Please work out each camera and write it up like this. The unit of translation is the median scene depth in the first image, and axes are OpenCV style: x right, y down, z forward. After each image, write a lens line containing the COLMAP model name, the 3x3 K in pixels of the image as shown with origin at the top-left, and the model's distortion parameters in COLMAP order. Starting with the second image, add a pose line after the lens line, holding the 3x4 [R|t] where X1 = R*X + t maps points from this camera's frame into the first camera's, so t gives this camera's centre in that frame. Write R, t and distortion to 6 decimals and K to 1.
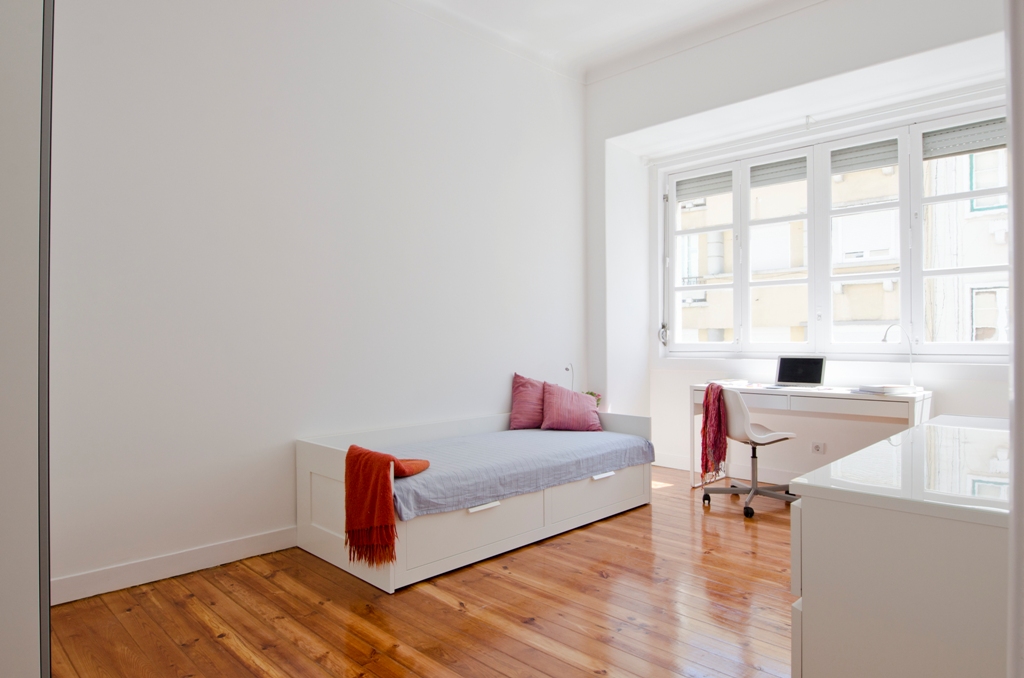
lens RADIAL K [[632.5, 0, 506.4], [0, 632.5, 335.6], [0, 0, 1]] dist [-0.003995, -0.002394]
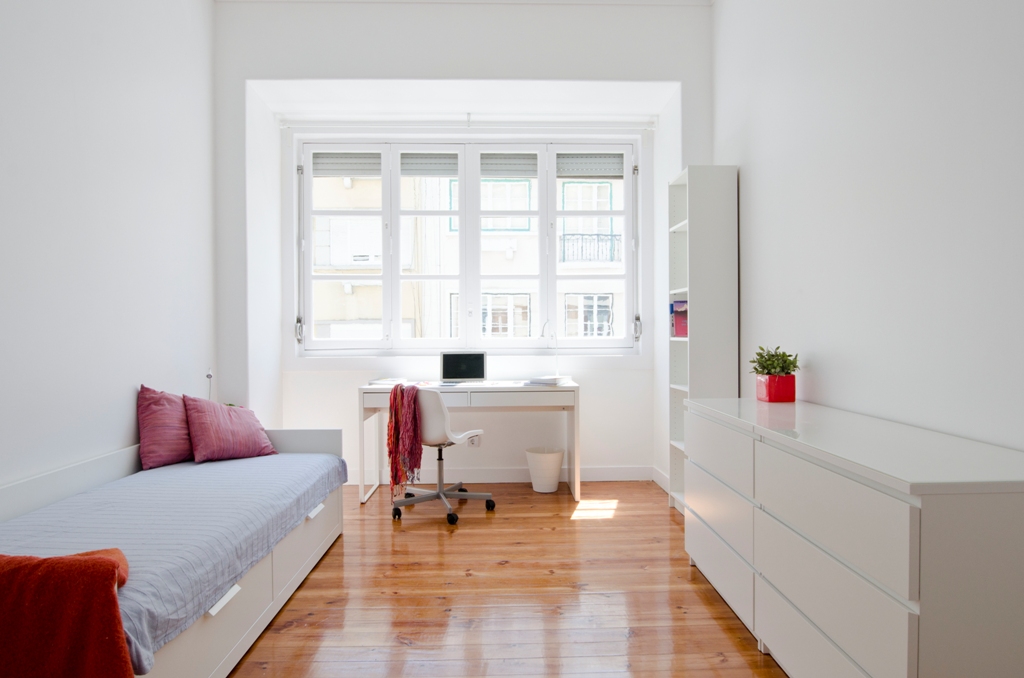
lens RADIAL K [[632.5, 0, 506.4], [0, 632.5, 335.6], [0, 0, 1]] dist [-0.003995, -0.002394]
pose [[0.690488, -0.001597, 0.723342, -0.210662], [-0.001774, 0.999991, 0.003901, 0.002601], [-0.723342, -0.003977, 0.690478, 0.256733]]
